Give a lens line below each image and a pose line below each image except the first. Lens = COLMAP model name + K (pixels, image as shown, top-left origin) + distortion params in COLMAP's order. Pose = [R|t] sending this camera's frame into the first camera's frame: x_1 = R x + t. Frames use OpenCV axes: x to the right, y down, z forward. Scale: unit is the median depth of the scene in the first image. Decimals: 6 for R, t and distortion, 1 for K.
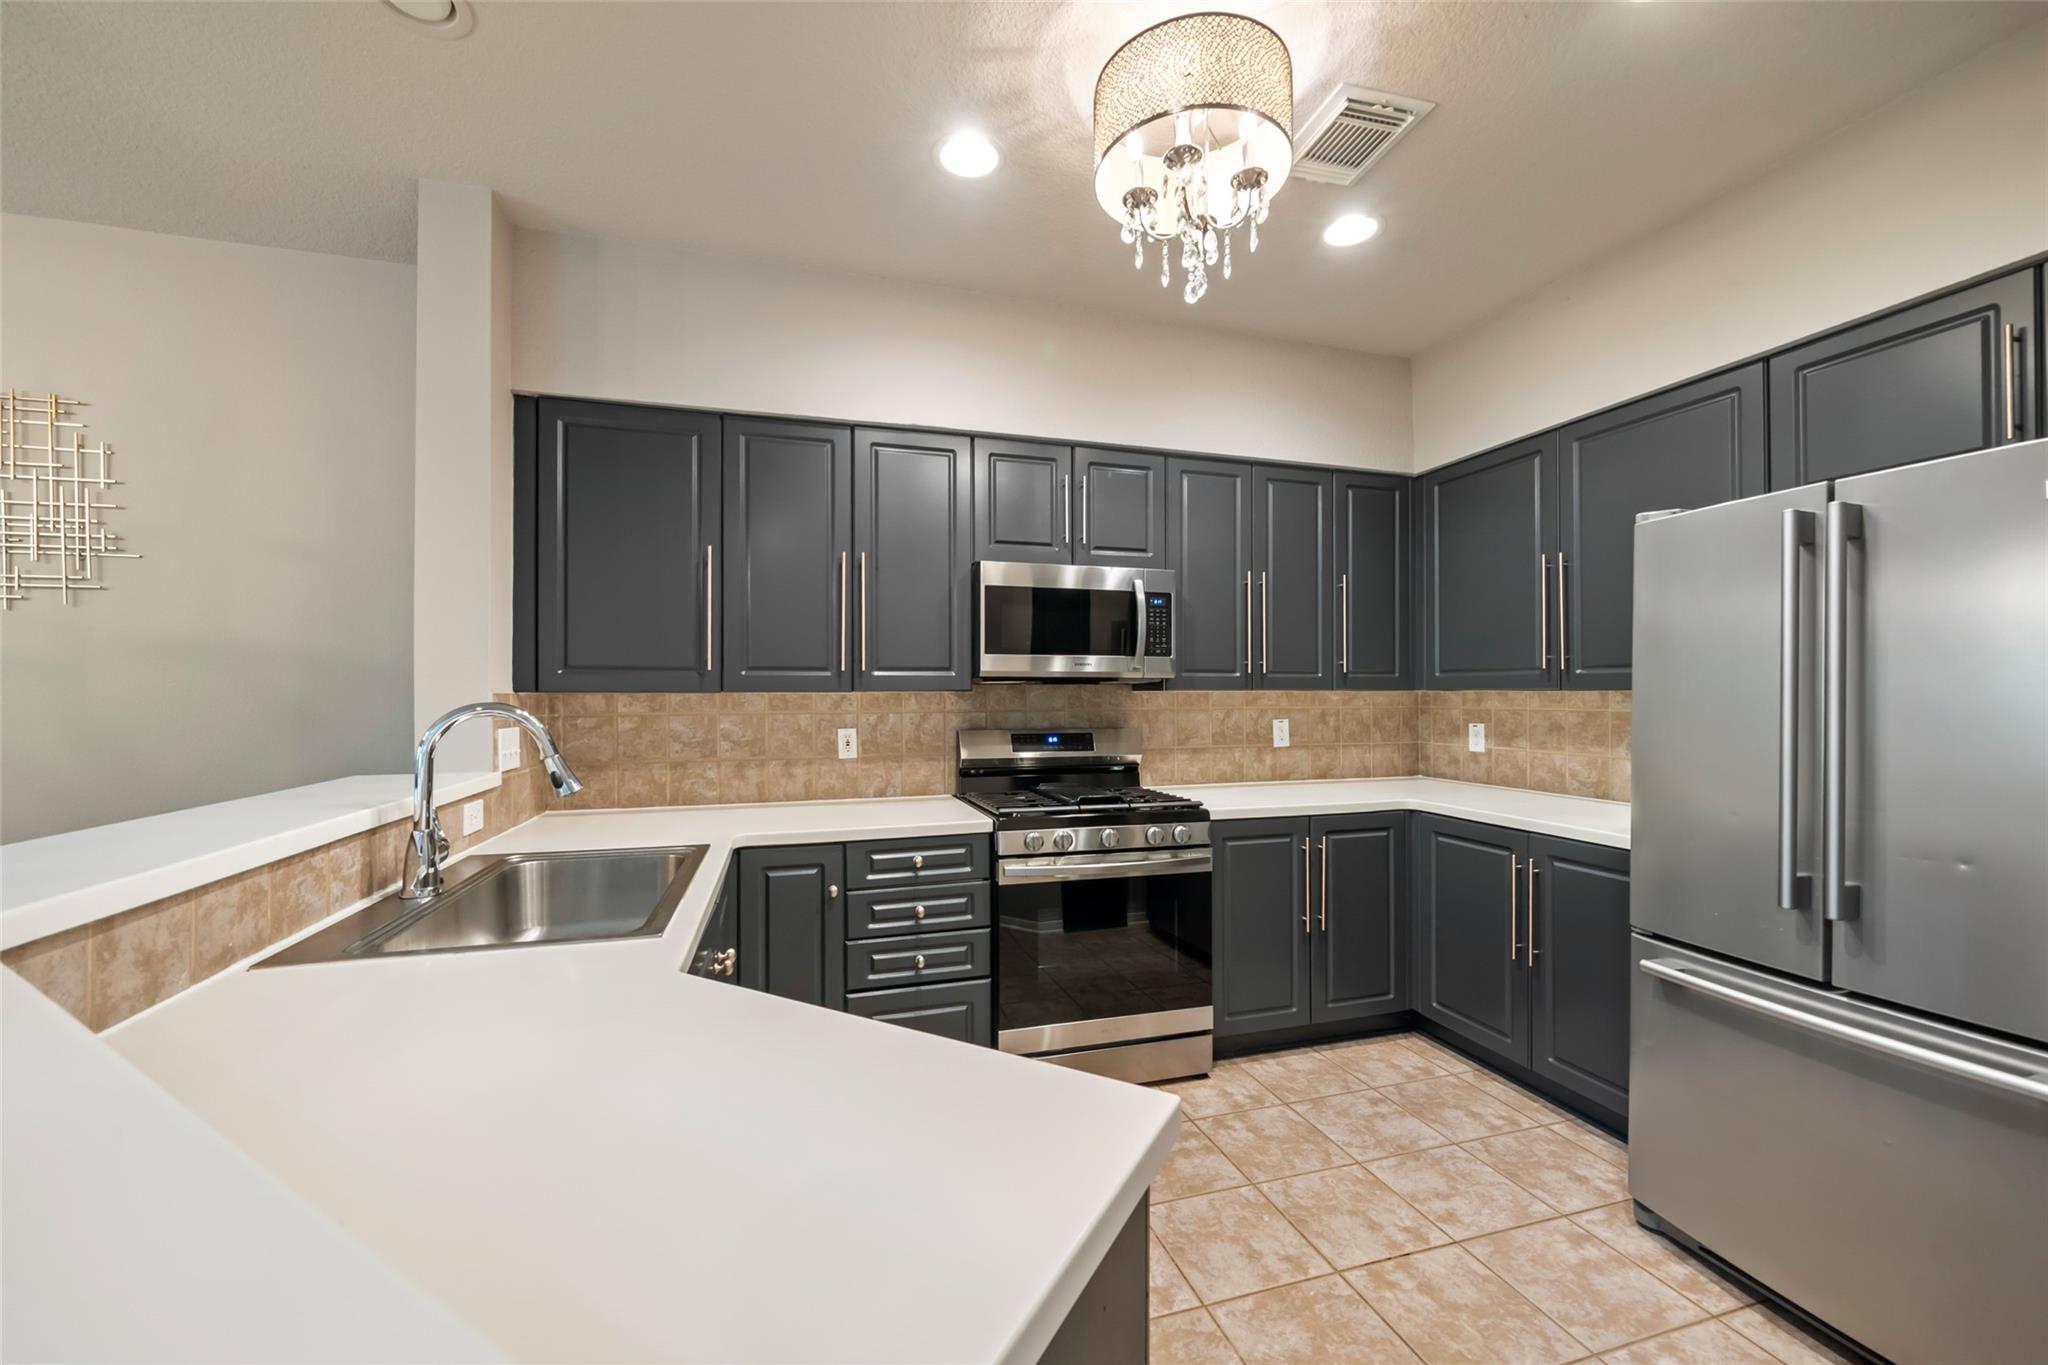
lens RADIAL K [[786.7, 0, 1031.7], [0, 786.7, 685.0], [0, 0, 1]] dist [-0.003956, 0.000093]
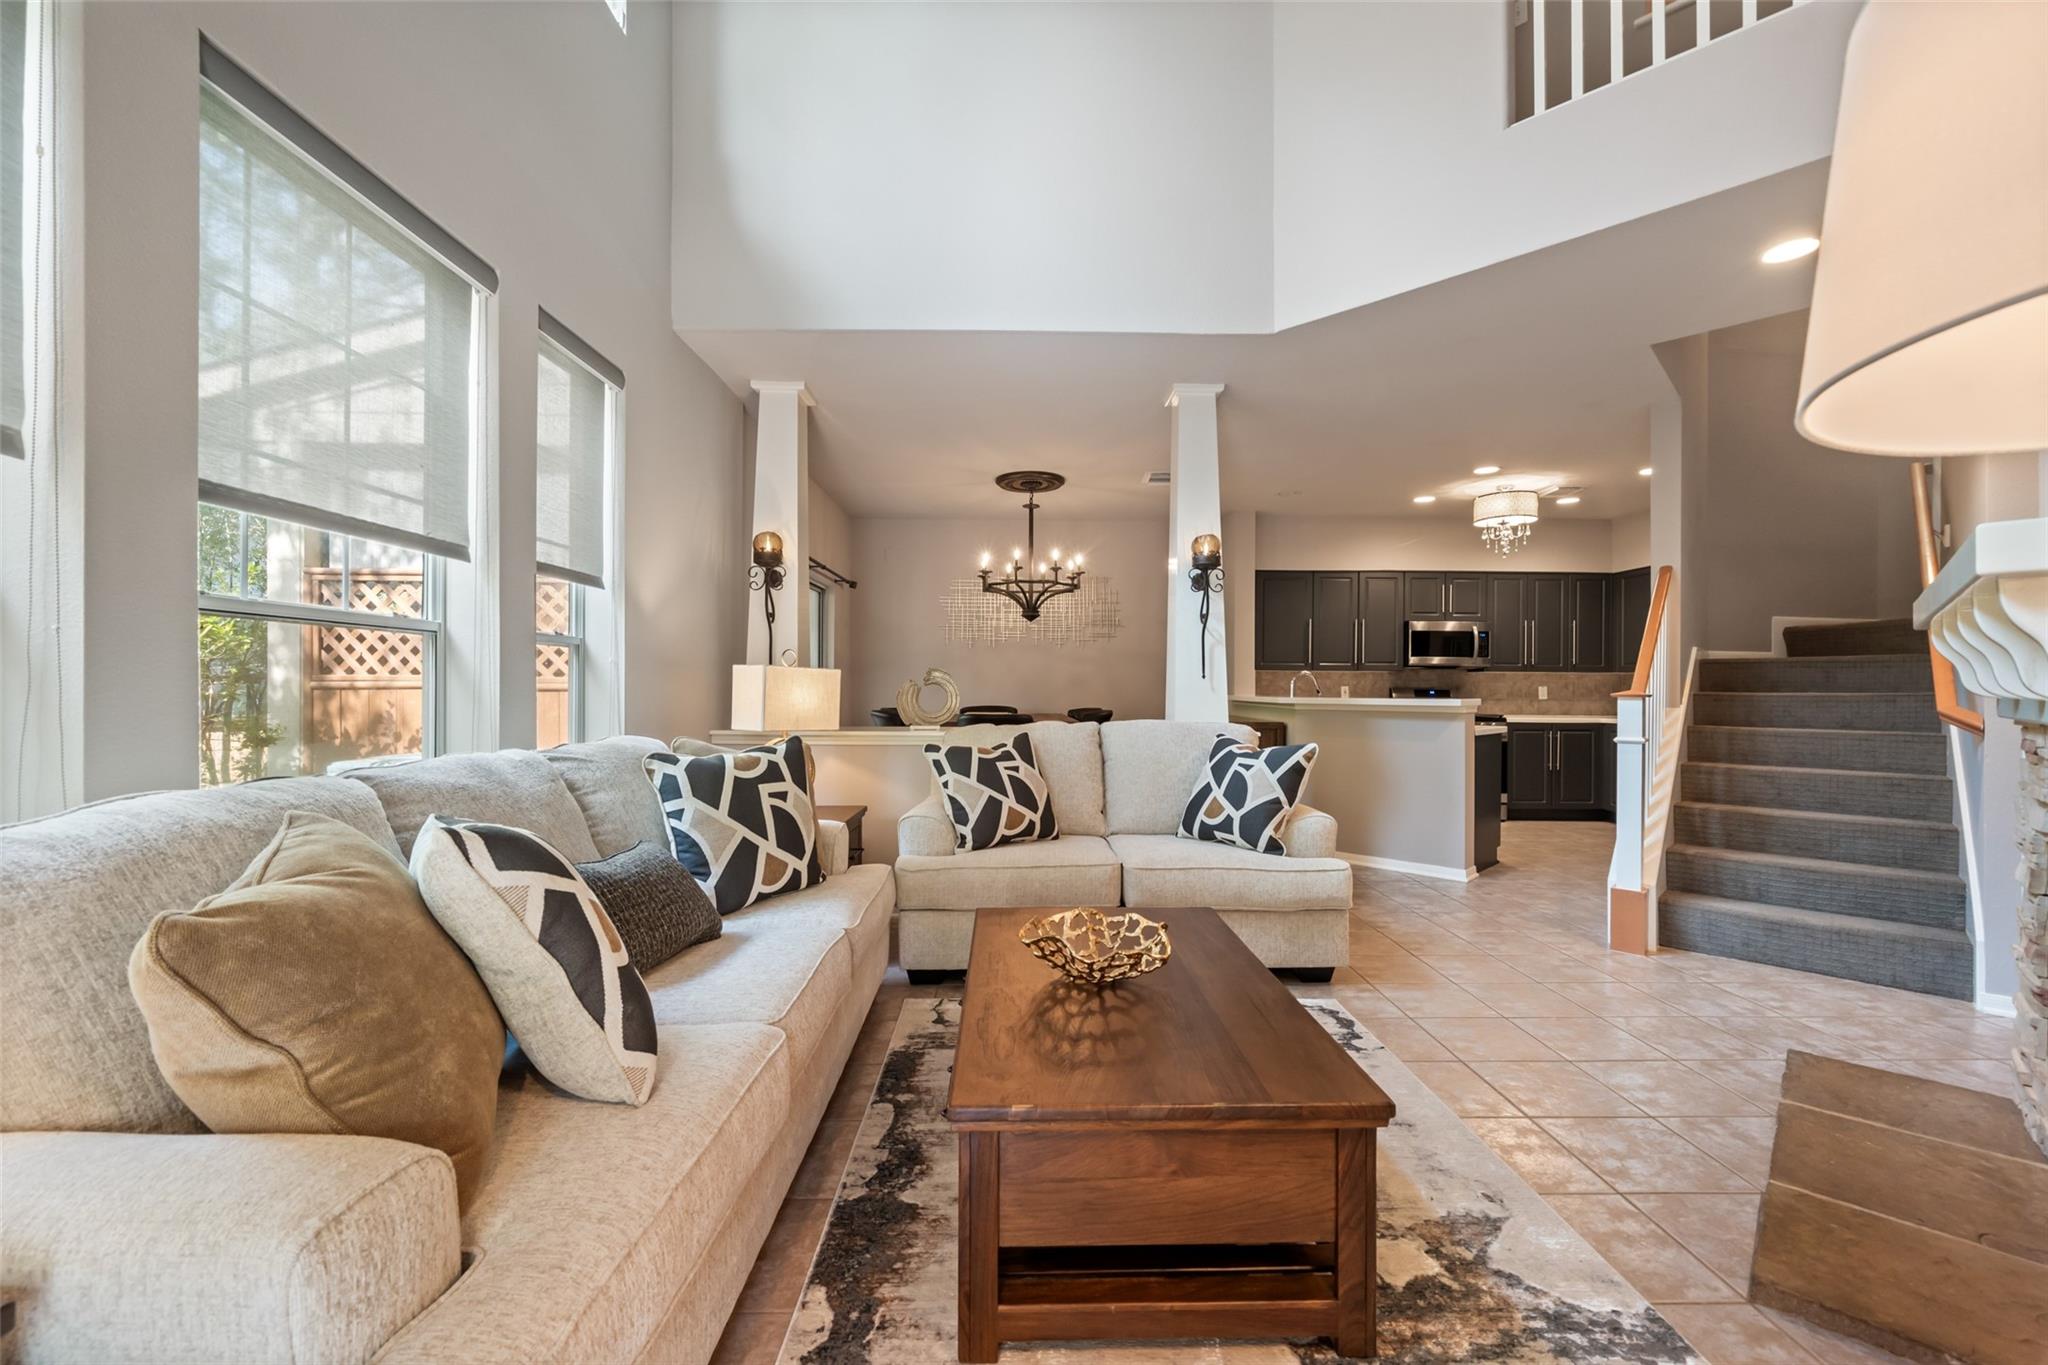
lens RADIAL K [[813.6, 0, 1031.5], [0, 813.6, 681.6], [0, 0, 1]] dist [-0.000694, -0.000576]
pose [[0.958480, 0.008160, -0.285044, -0.418589], [-0.006775, 0.999960, 0.005843, 0.029771], [0.285080, -0.003669, 0.958497, -1.645970]]
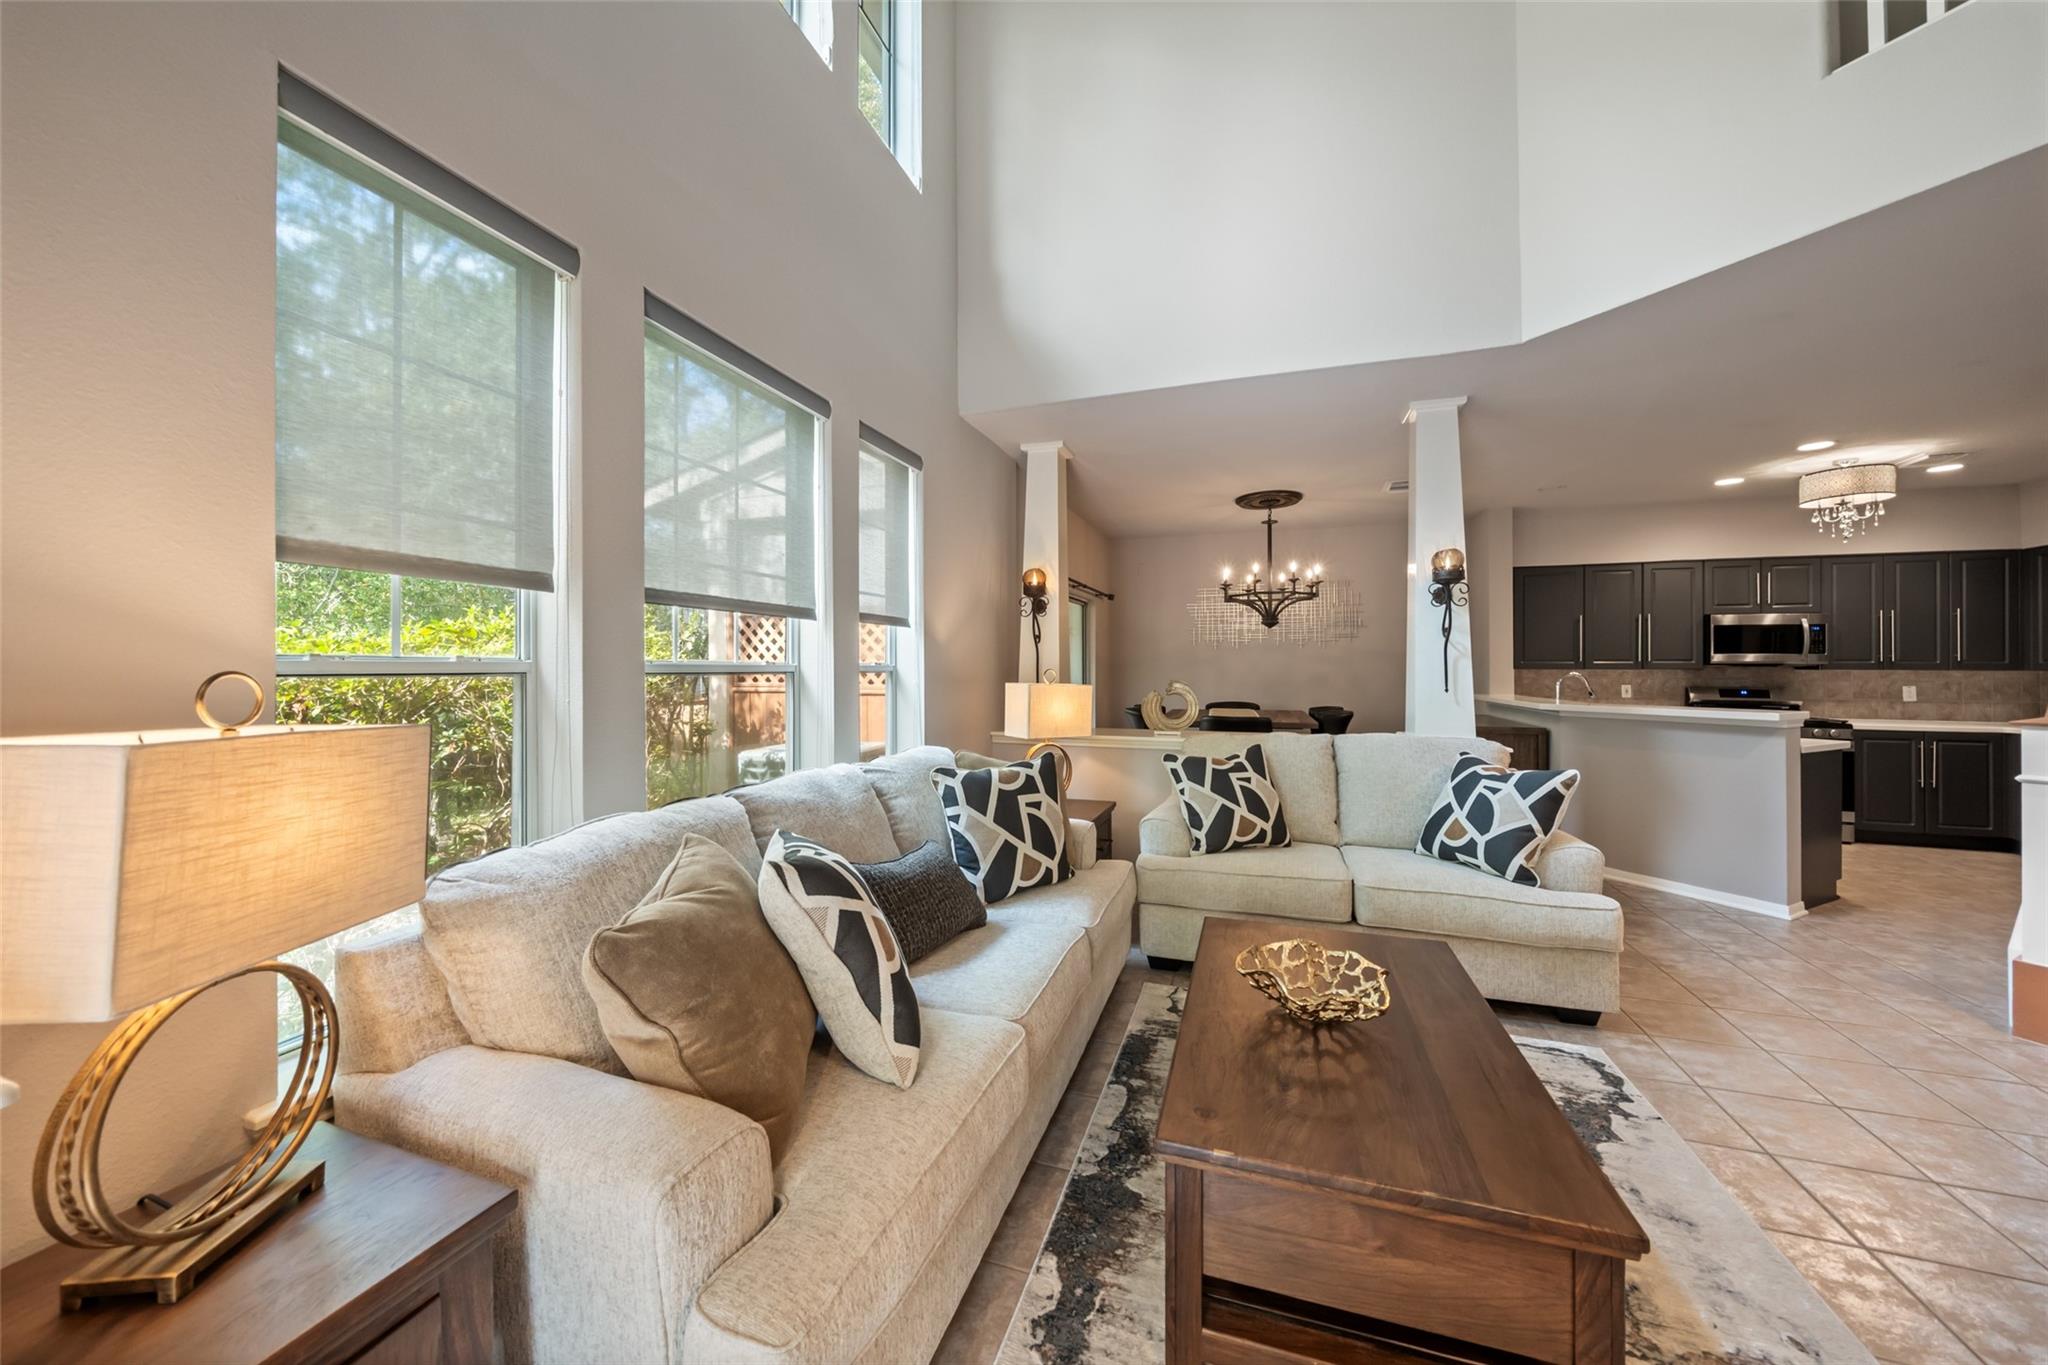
lens RADIAL K [[707.5, 0, 1031.5], [0, 707.5, 660.6], [0, 0, 1]] dist [-0.007849, 0.000958]
pose [[0.807686, 0.000354, -0.589612, -0.396780], [0.000942, 0.999998, 0.001890, -0.021718], [0.589611, -0.002082, 0.807684, -1.624130]]
